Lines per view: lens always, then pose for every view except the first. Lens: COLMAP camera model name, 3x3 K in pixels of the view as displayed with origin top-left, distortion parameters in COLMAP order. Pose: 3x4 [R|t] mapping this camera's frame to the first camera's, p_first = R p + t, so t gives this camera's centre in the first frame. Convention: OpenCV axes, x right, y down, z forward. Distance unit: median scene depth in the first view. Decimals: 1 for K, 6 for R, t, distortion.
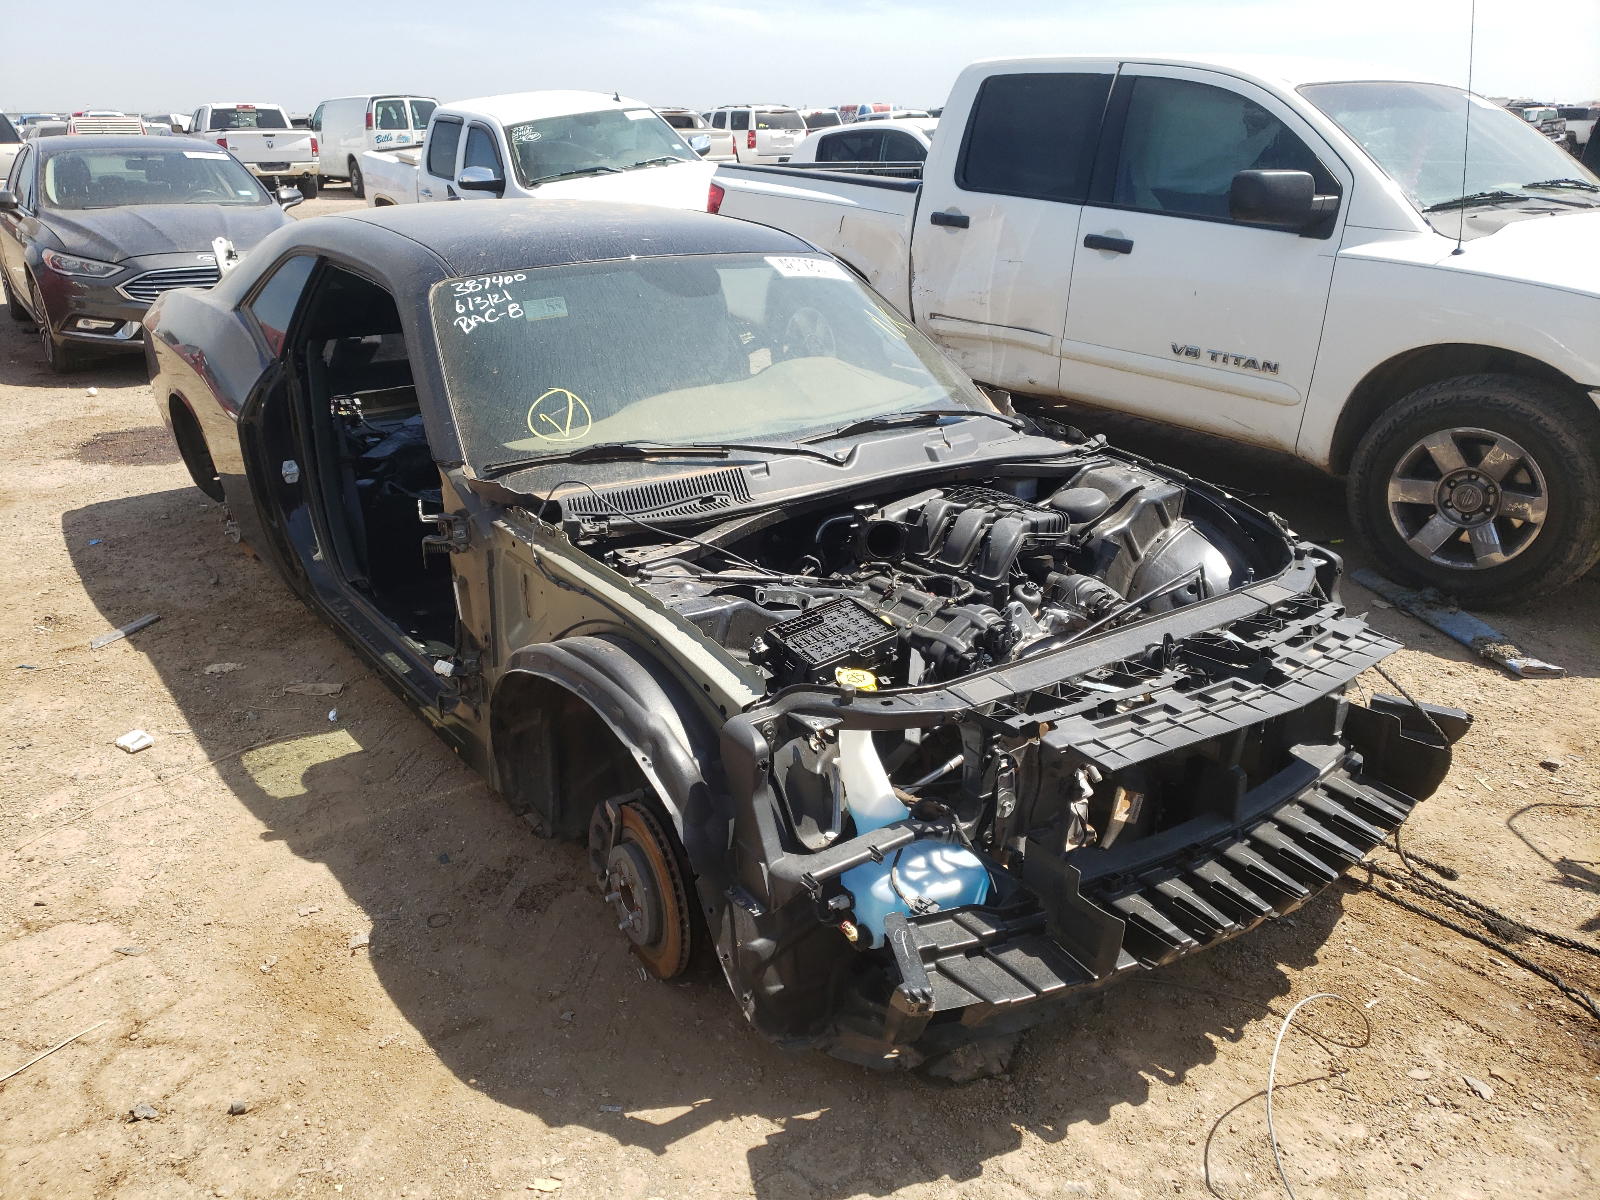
lens RADIAL K [[1316.1, 0, 791.8], [0, 1316.1, 604.5], [0, 0, 1]] dist [0.007307, -0.013077]
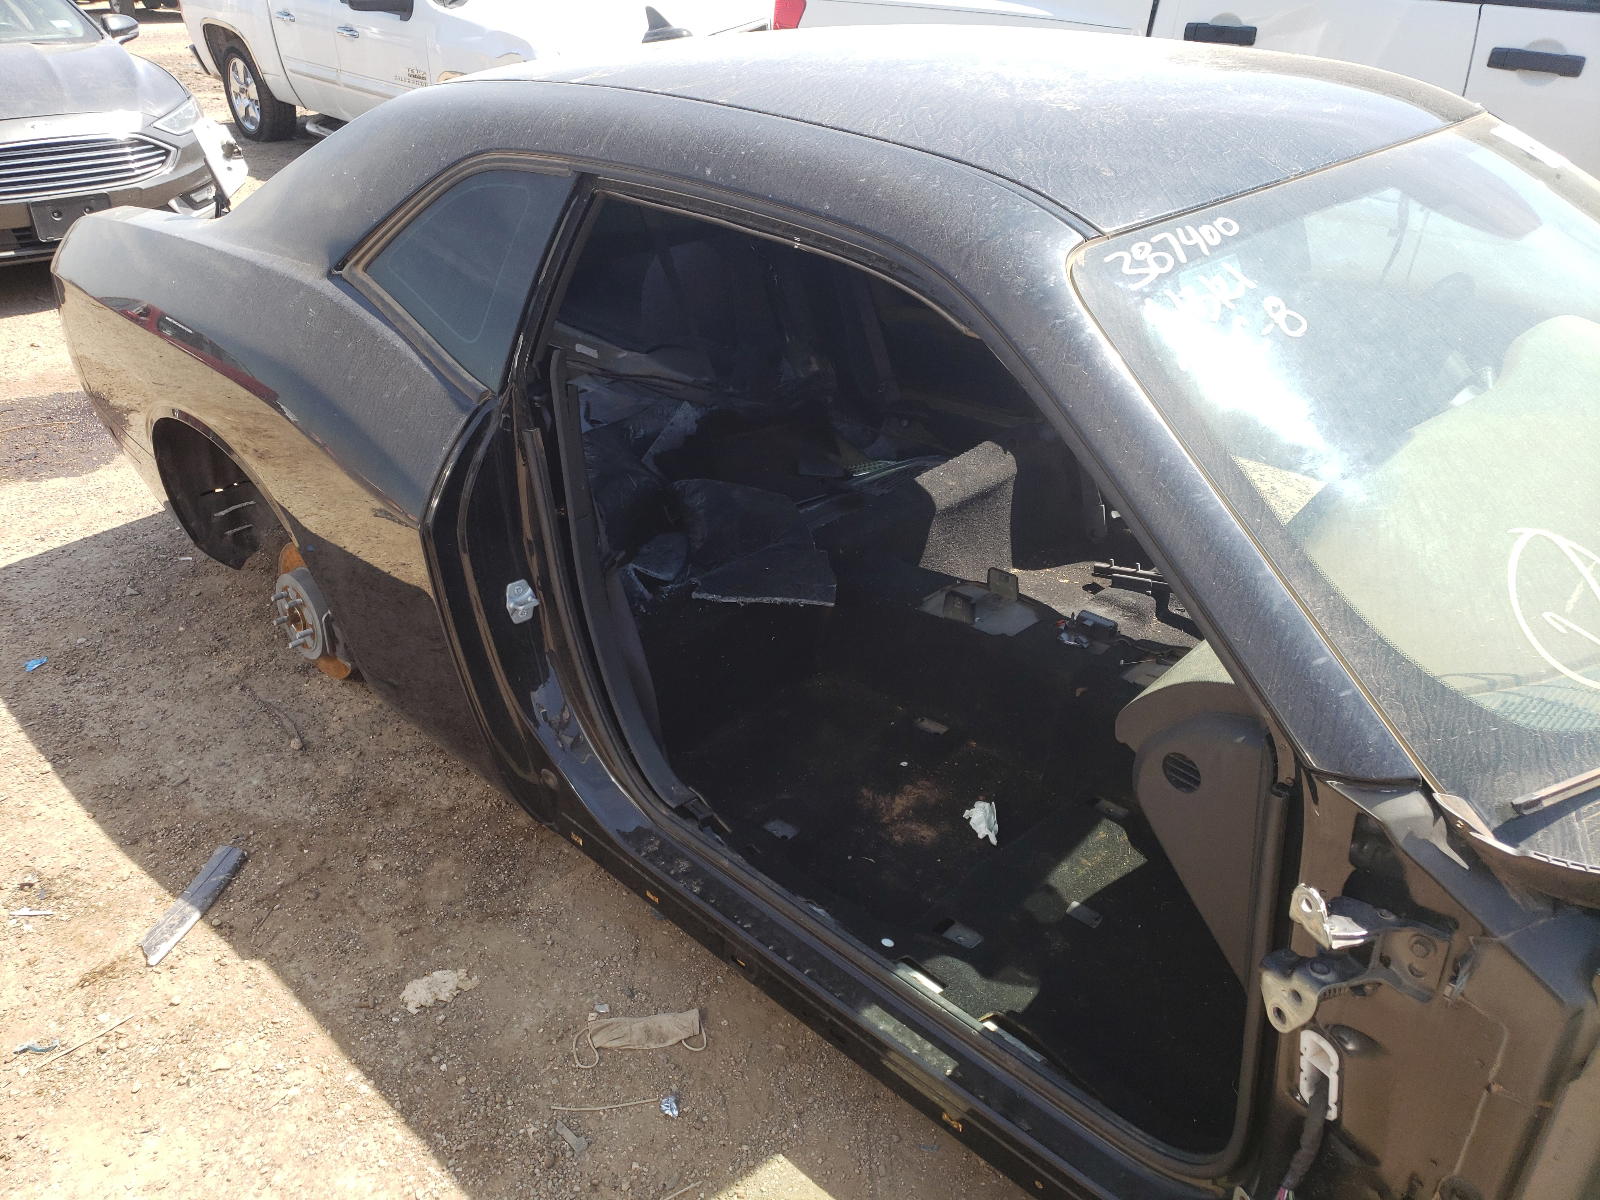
lens RADIAL K [[1305.6, 0, 803.0], [0, 1305.6, 595.4], [0, 0, 1]] dist [0.026183, -0.010520]
pose [[0.986810, -0.093606, 0.132073, -0.321111], [0.076336, 0.988537, 0.130259, -0.153519], [-0.142753, -0.118459, 0.982644, 0.454598]]
